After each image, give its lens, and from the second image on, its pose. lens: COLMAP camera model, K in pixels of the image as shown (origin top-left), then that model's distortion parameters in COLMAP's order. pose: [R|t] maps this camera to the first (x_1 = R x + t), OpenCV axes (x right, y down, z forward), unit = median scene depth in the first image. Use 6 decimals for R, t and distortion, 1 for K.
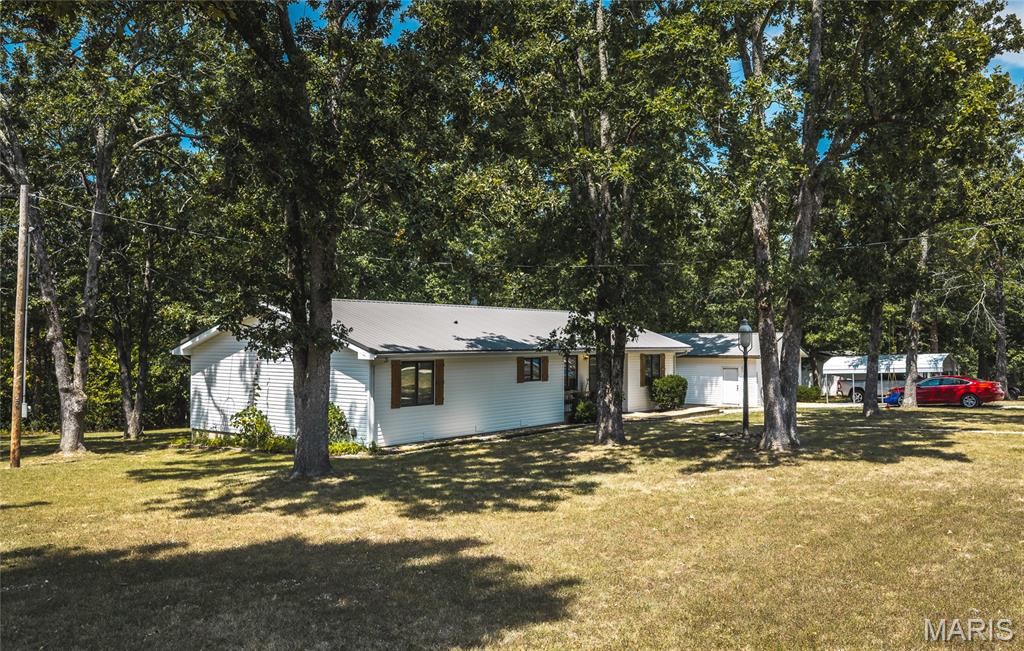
lens RADIAL K [[863.8, 0, 557.9], [0, 863.8, 326.6], [0, 0, 1]] dist [-0.000897, -0.001425]
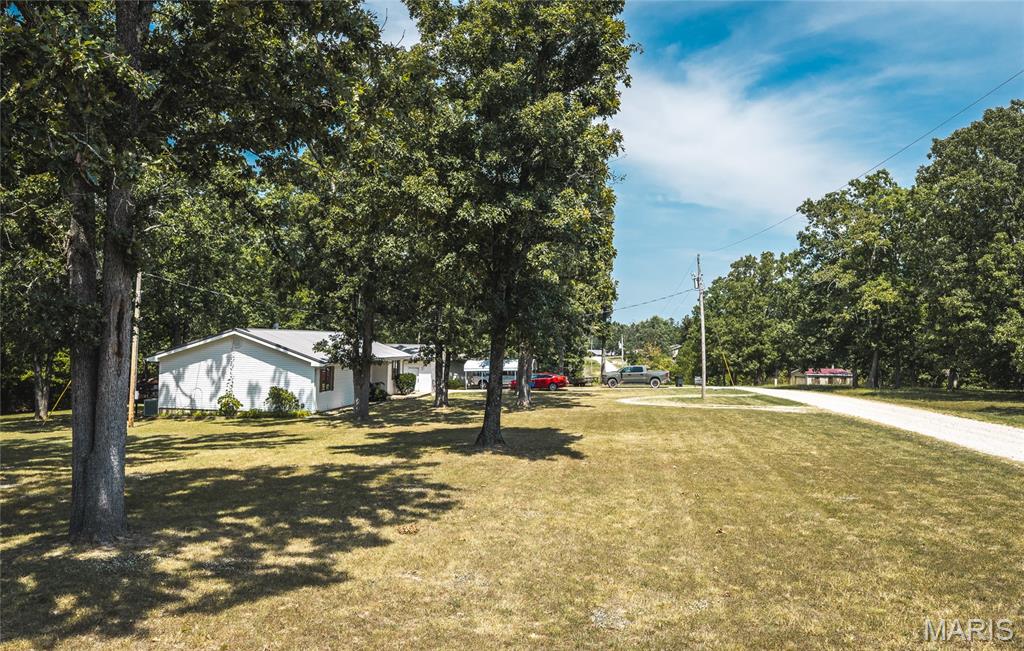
lens RADIAL K [[863.8, 0, 557.9], [0, 863.8, 326.6], [0, 0, 1]] dist [-0.000897, -0.001425]
pose [[0.851204, 0.027348, 0.524122, -0.635617], [-0.031790, 0.999494, -0.000524, -0.053052], [-0.523871, -0.016216, 0.851643, -0.727263]]
